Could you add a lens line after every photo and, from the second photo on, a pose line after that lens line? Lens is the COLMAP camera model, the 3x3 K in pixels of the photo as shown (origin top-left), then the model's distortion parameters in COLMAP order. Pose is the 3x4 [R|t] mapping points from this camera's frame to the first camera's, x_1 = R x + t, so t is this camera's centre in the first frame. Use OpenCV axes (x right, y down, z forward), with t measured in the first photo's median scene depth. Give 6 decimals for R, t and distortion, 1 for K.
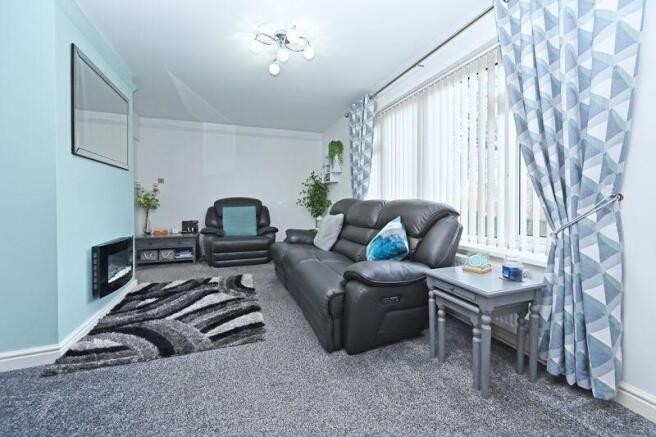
lens RADIAL K [[273.1, 0, 332.7], [0, 273.1, 196.9], [0, 0, 1]] dist [-0.000353, -0.000091]
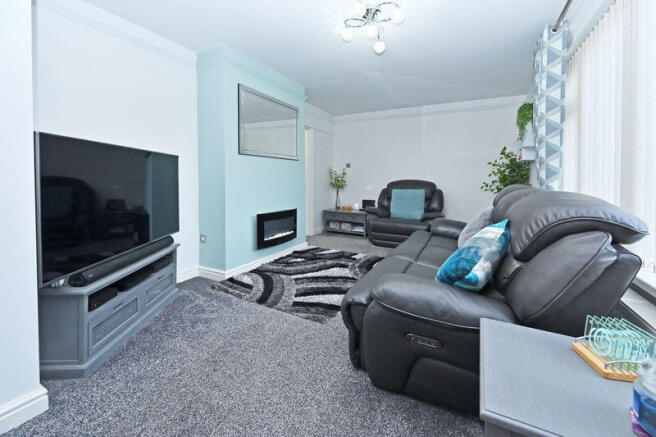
lens RADIAL K [[267.8, 0, 328.8], [0, 267.8, 178.8], [0, 0, 1]] dist [-0.000916, -0.000001]
pose [[0.656238, 0.010128, -0.754486, 0.263168], [-0.002430, 0.999933, 0.011309, -0.015960], [0.754550, -0.005588, 0.656219, 0.180927]]
